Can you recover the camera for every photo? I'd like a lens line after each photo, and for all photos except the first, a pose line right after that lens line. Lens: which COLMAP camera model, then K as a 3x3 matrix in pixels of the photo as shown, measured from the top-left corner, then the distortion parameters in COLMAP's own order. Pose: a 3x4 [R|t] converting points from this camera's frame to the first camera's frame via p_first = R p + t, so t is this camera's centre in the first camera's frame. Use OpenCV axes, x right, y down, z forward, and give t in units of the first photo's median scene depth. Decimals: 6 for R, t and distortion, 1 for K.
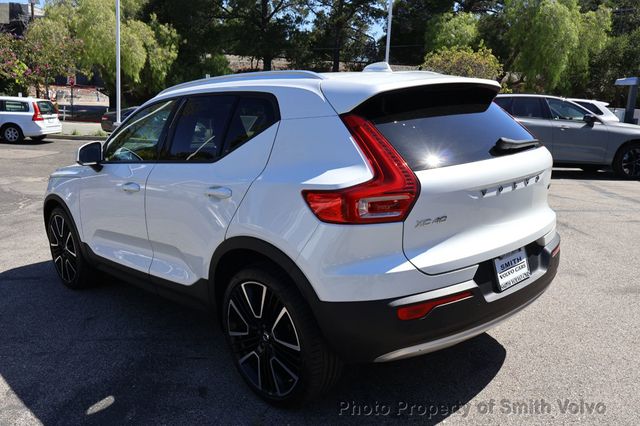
lens RADIAL K [[568.0, 0, 317.3], [0, 568.0, 206.6], [0, 0, 1]] dist [0.034323, -0.024525]
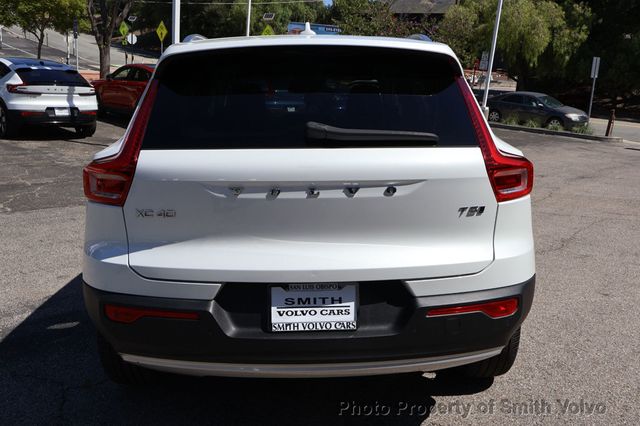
lens RADIAL K [[568.0, 0, 318.8], [0, 568.0, 213.1], [0, 0, 1]] dist [0.034323, -0.024525]
pose [[0.743164, 0.173200, -0.646304, 0.075650], [-0.151917, 0.984368, 0.089112, -0.007004], [0.651635, 0.031960, 0.757859, 0.044772]]
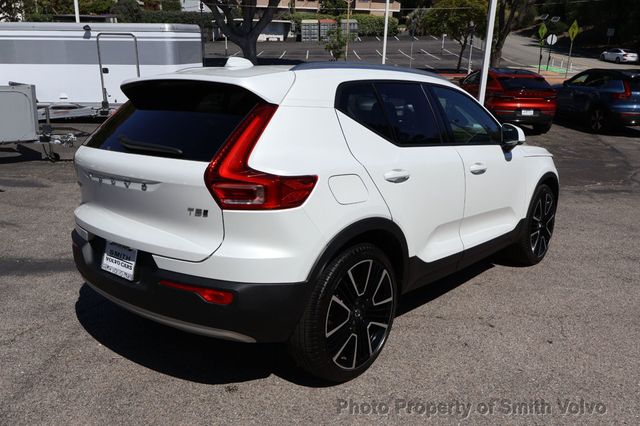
lens RADIAL K [[539.4, 0, 318.4], [0, 539.4, 216.6], [0, 0, 1]] dist [0.010683, -0.000376]
pose [[0.096873, 0.264518, -0.959503, 0.125800], [-0.199171, 0.949689, 0.241704, -0.026913], [0.975165, 0.167690, 0.144684, 0.115672]]
